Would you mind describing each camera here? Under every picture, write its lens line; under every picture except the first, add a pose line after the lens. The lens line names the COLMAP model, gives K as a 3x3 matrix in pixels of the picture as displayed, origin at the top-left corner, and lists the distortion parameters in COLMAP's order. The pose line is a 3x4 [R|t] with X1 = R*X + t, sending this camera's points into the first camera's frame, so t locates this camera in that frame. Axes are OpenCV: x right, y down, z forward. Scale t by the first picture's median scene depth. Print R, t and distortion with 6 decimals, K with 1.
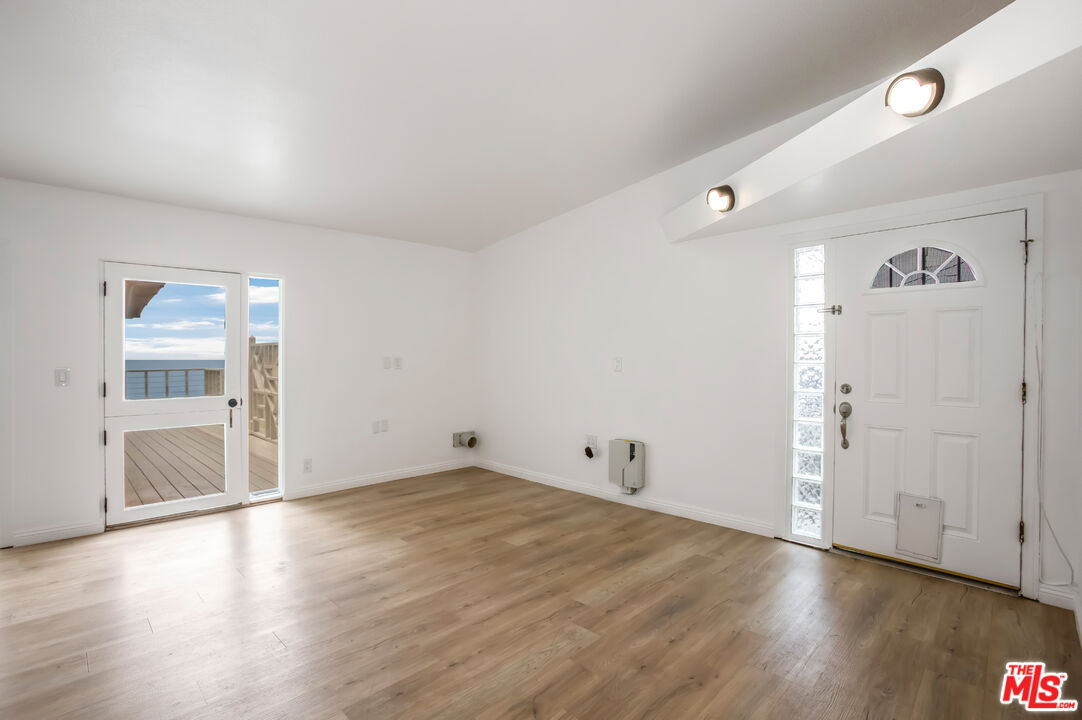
lens RADIAL K [[515.2, 0, 541.0], [0, 515.2, 360.0], [0, 0, 1]] dist [-0.055403, 0.030513]
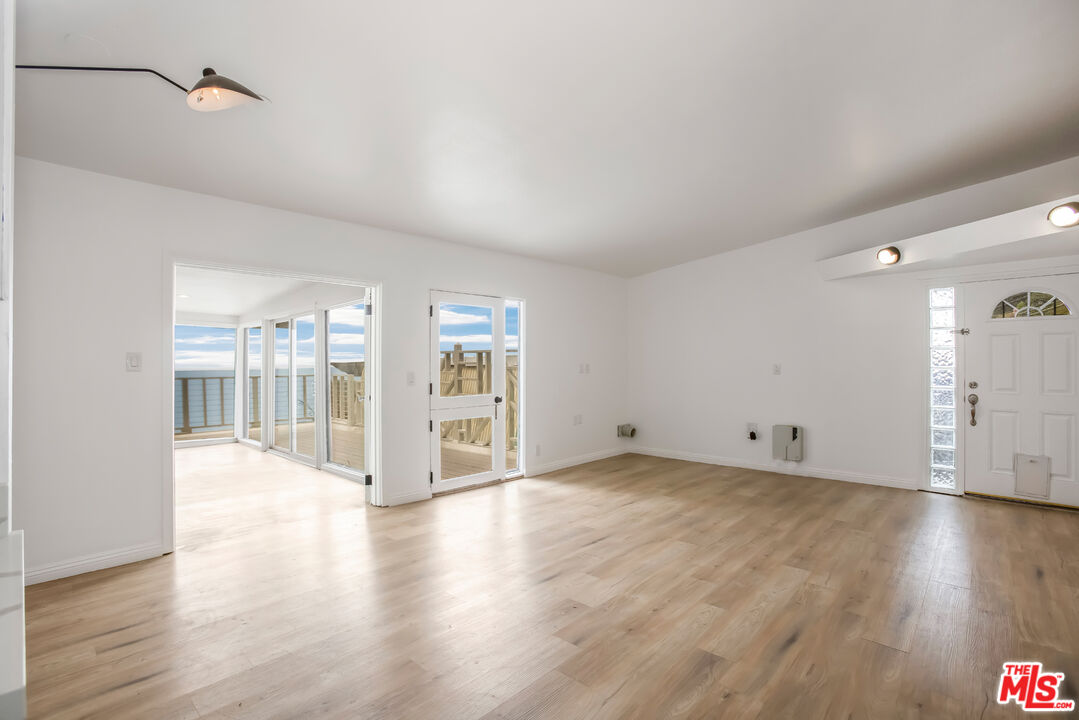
lens RADIAL K [[513.7, 0, 539.5], [0, 513.7, 360.0], [0, 0, 1]] dist [-0.055403, 0.030513]
pose [[0.999389, -0.005855, 0.034467, -0.681821], [0.006226, 0.999924, -0.010663, -0.008305], [-0.034402, 0.010871, 0.999349, -0.400592]]
